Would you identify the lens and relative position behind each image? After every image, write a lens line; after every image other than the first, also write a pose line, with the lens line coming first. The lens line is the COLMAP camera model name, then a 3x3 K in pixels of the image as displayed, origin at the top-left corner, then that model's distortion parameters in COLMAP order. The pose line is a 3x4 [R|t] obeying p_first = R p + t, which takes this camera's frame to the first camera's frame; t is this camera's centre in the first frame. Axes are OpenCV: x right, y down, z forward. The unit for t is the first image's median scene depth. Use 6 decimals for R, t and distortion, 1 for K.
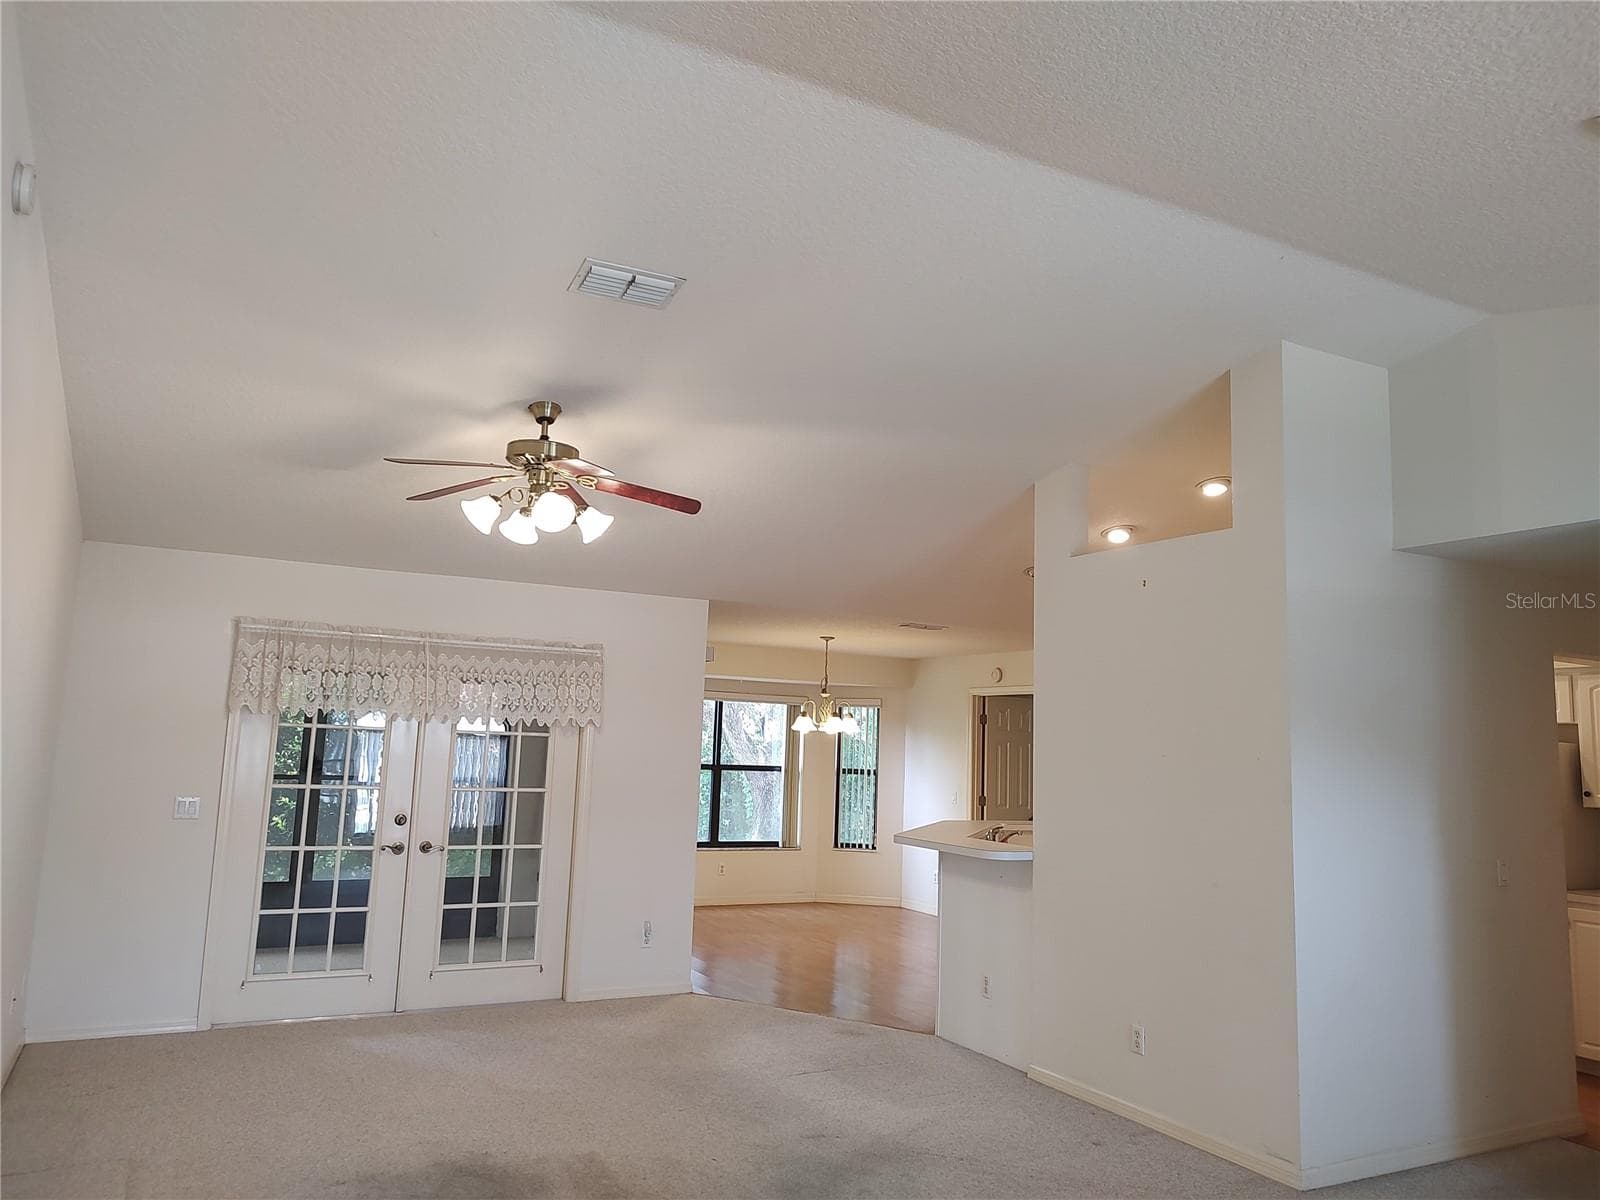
lens RADIAL K [[1148.1, 0, 803.7], [0, 1148.1, 601.7], [0, 0, 1]] dist [0.080371, -0.001627]
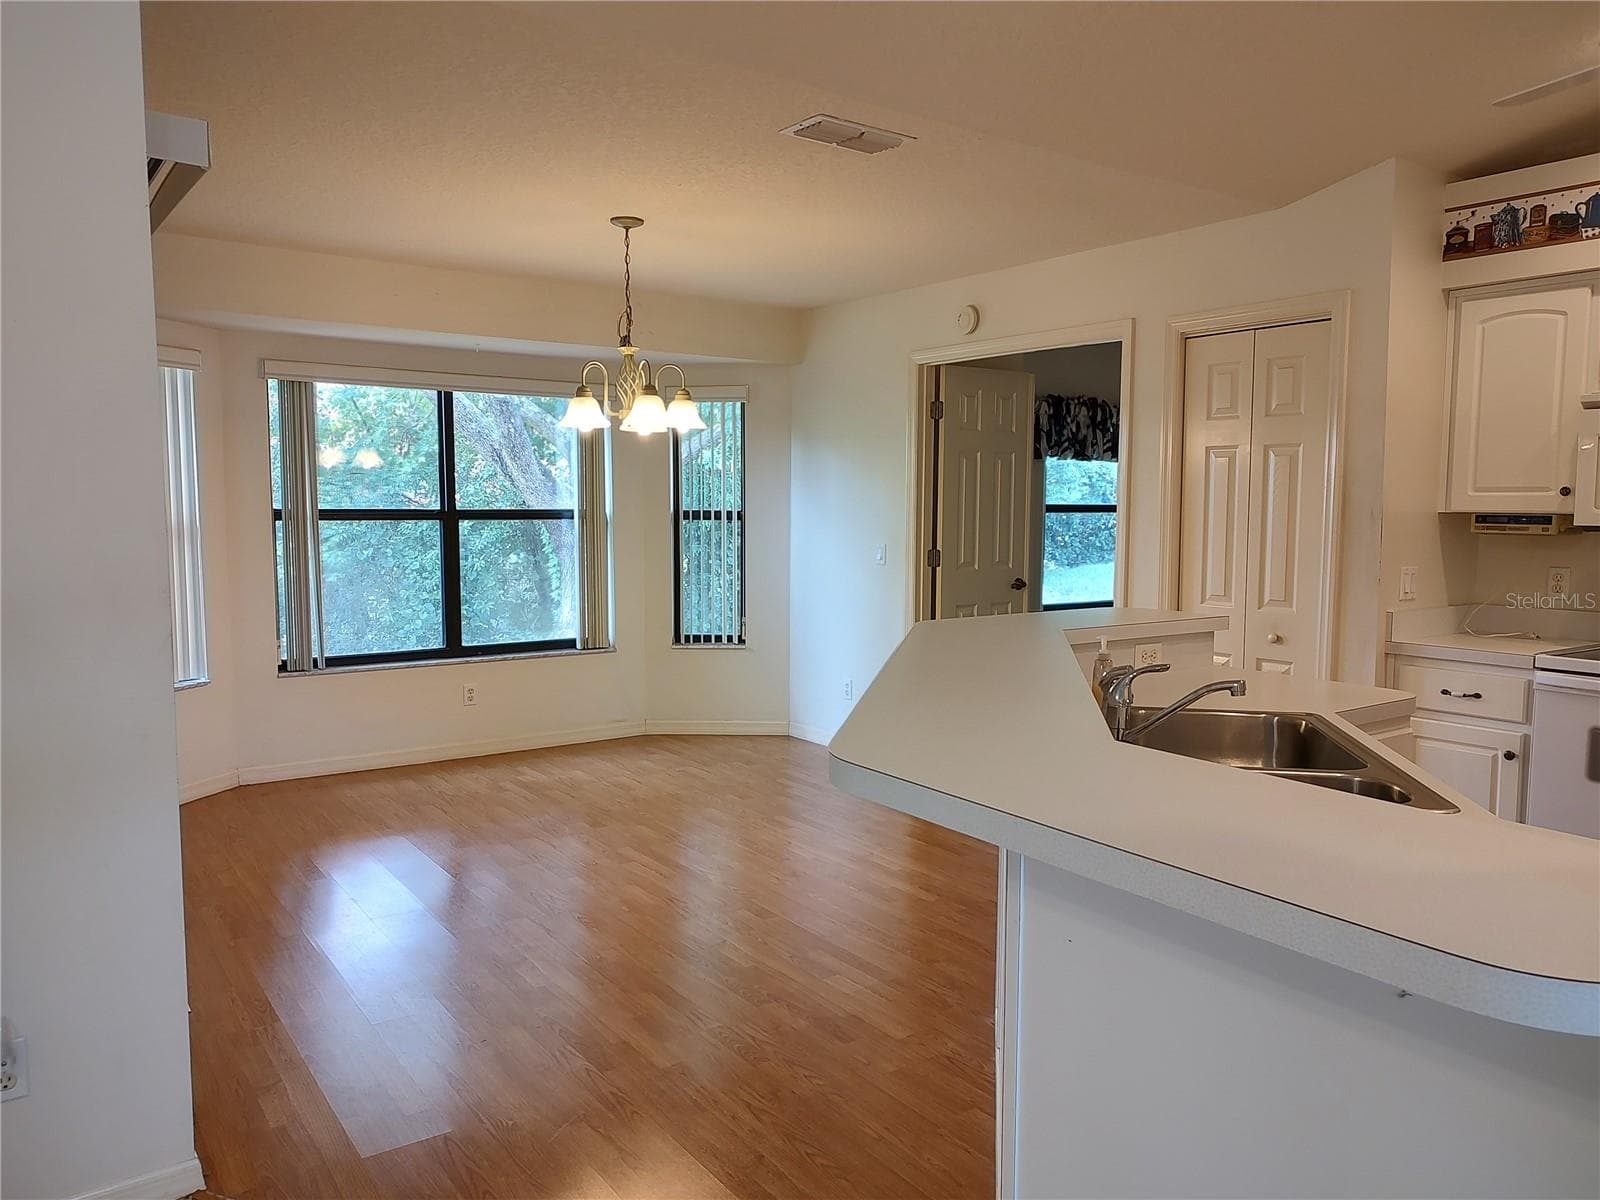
lens RADIAL K [[1148.1, 0, 803.7], [0, 1148.1, 601.7], [0, 0, 1]] dist [0.080371, -0.001627]
pose [[0.992473, -0.042261, 0.114939, 0.025771], [0.016381, 0.975946, 0.217398, 0.066251], [-0.121362, -0.213879, 0.969292, 0.430283]]
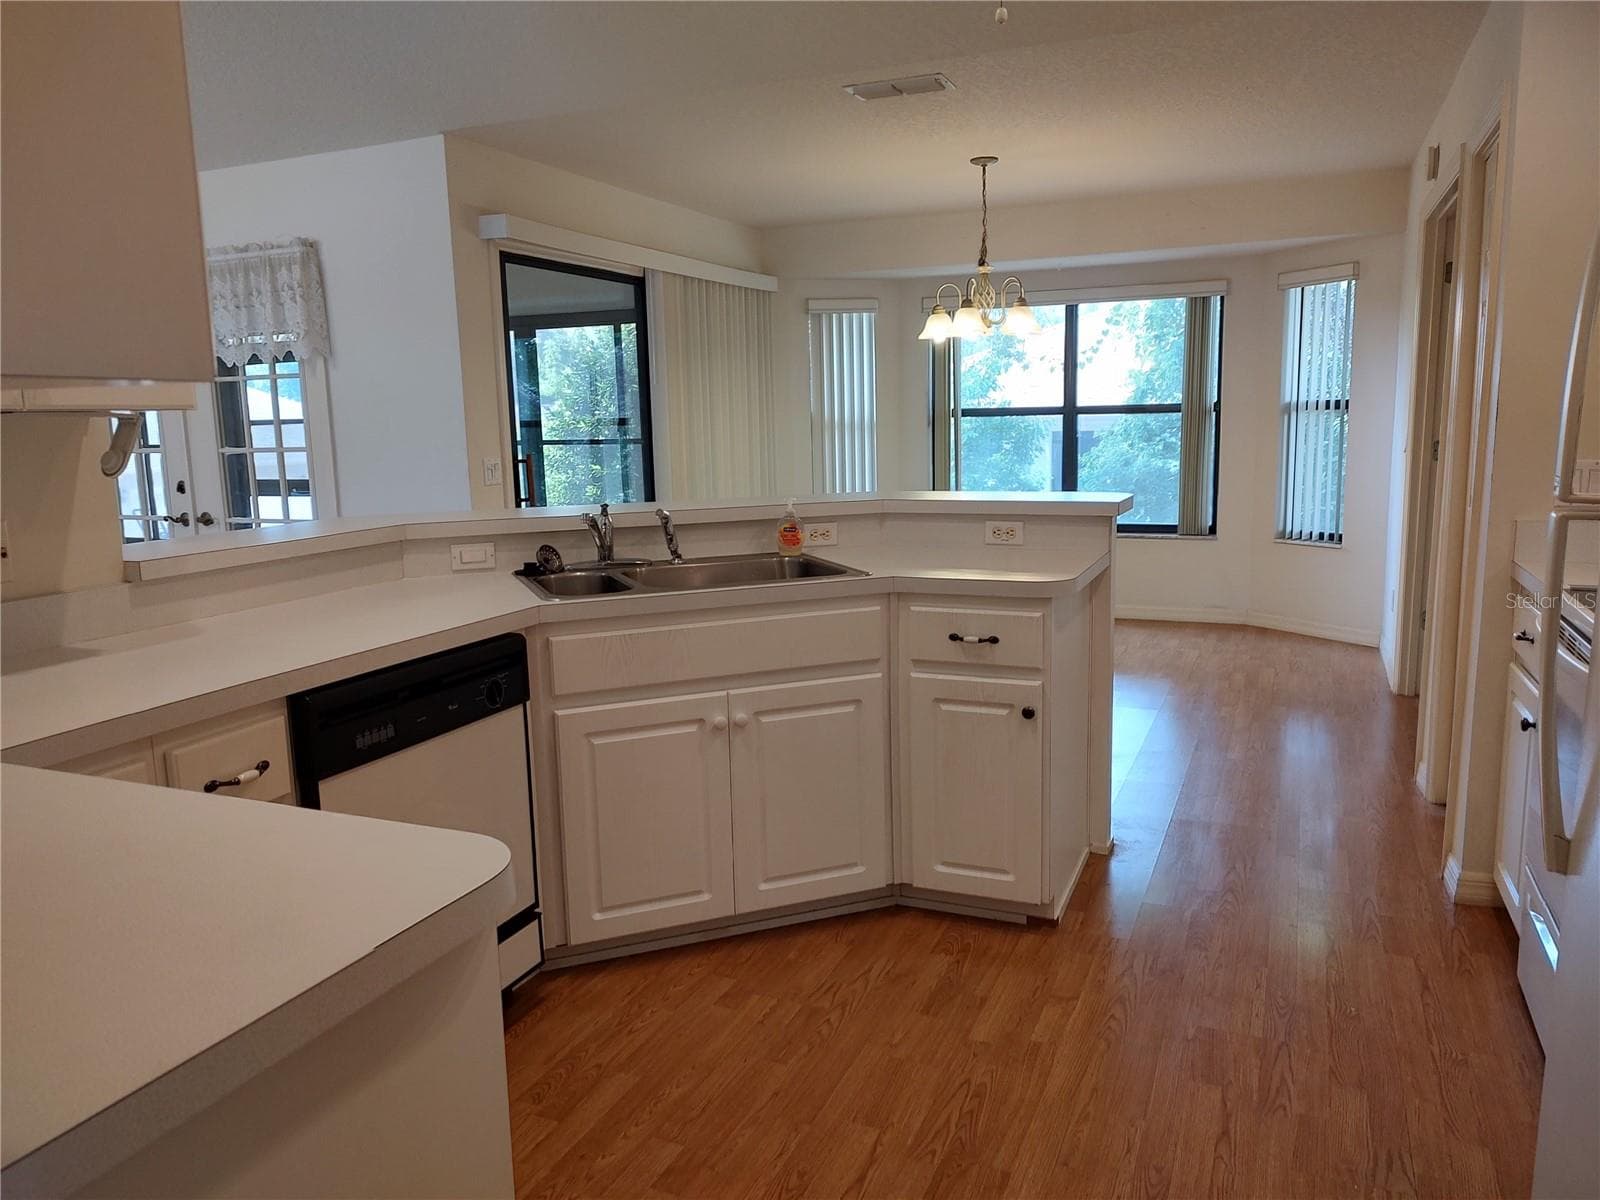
lens RADIAL K [[1148.1, 0, 803.7], [0, 1148.1, 601.7], [0, 0, 1]] dist [0.080371, -0.001627]
pose [[0.618578, 0.083640, -0.781259, 0.343885], [0.134250, 0.968446, 0.209975, 0.089340], [0.774170, -0.234770, 0.587830, 0.462850]]
